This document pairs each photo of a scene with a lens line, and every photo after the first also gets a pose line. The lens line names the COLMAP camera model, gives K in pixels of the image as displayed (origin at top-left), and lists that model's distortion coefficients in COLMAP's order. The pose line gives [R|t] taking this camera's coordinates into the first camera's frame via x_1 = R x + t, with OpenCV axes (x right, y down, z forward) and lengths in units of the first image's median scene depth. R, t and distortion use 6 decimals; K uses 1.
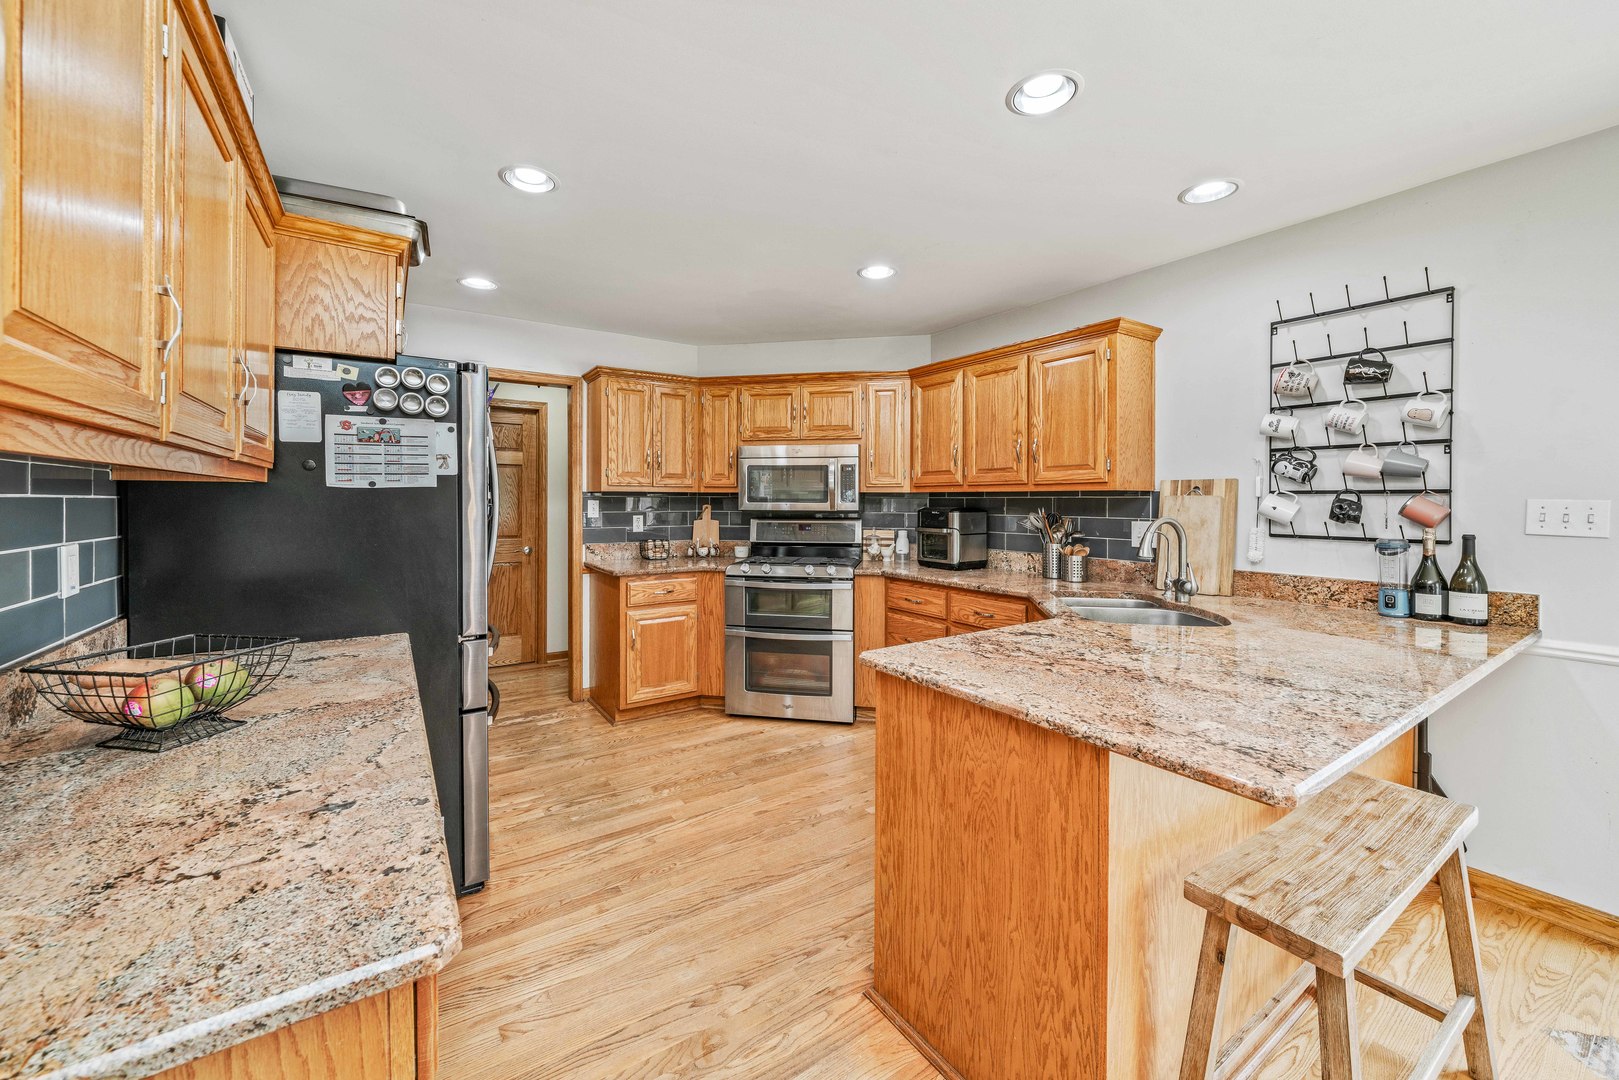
lens RADIAL K [[626.3, 0, 806.5], [0, 626.3, 509.3], [0, 0, 1]] dist [-0.001478, 0.000175]
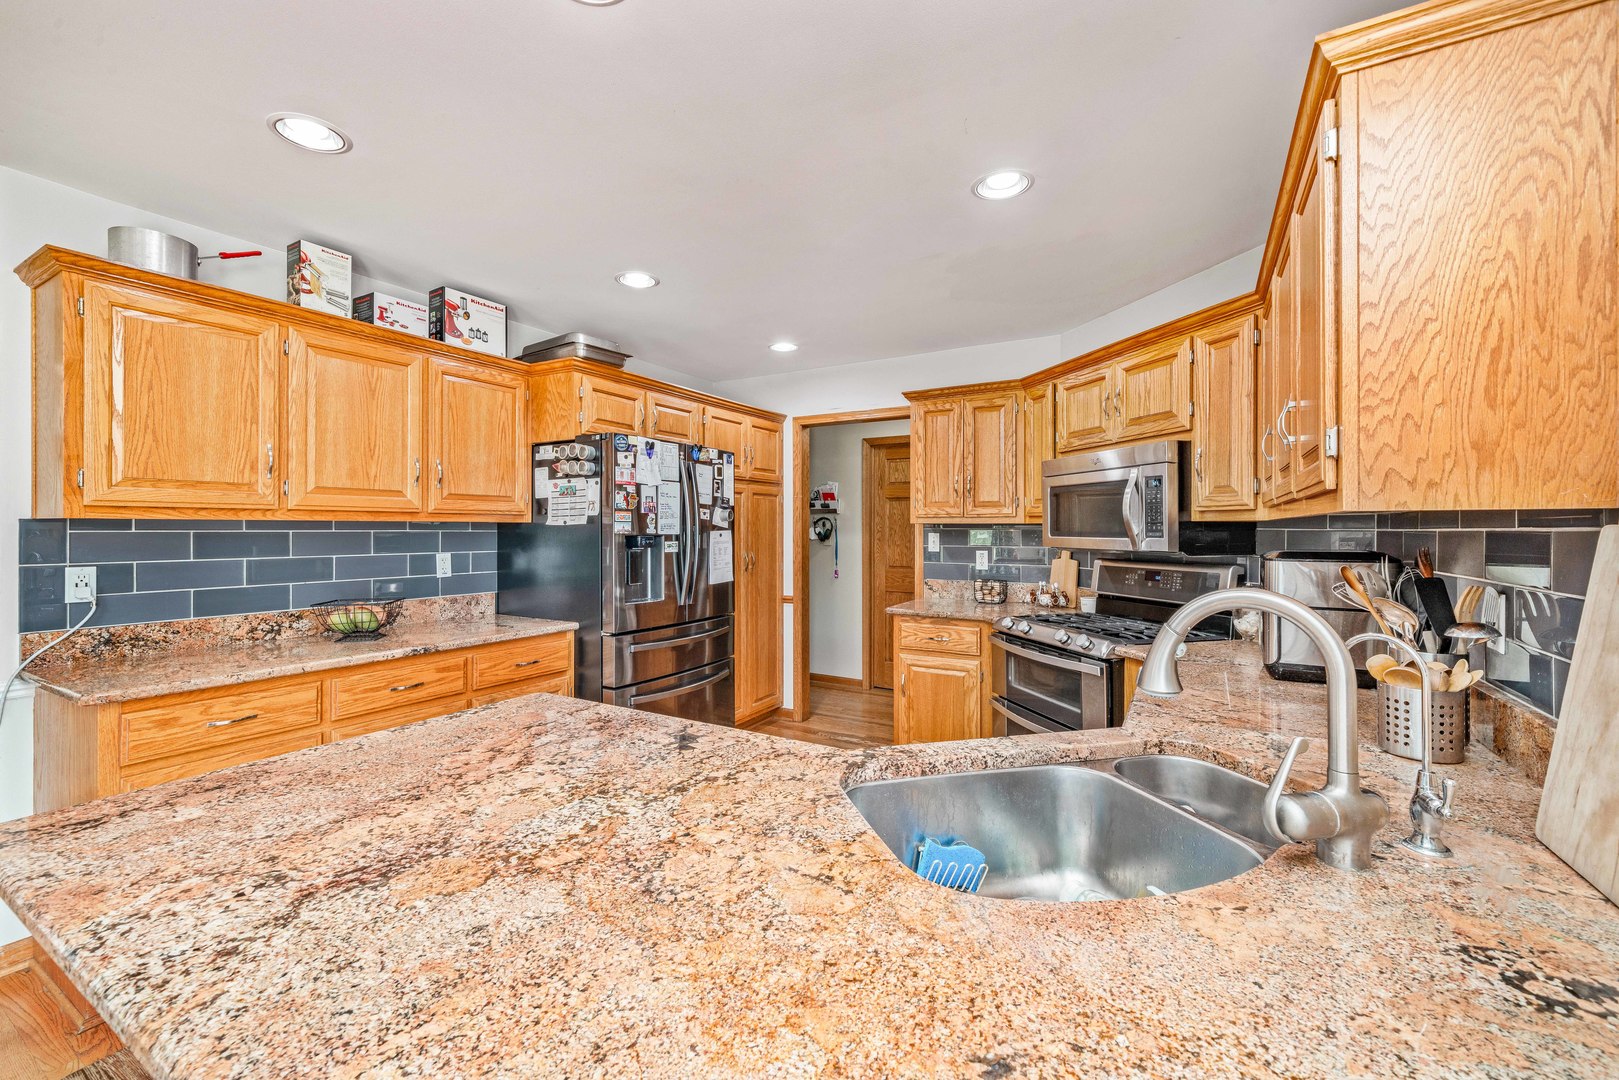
lens RADIAL K [[693.6, 0, 809.5], [0, 693.6, 540.0], [0, 0, 1]] dist [0.000883, 0.000195]
pose [[0.413023, 0.012372, -0.910637, 0.585560], [-0.014573, 0.999869, 0.006974, -0.009323], [0.910604, 0.010391, 0.413149, 0.443314]]
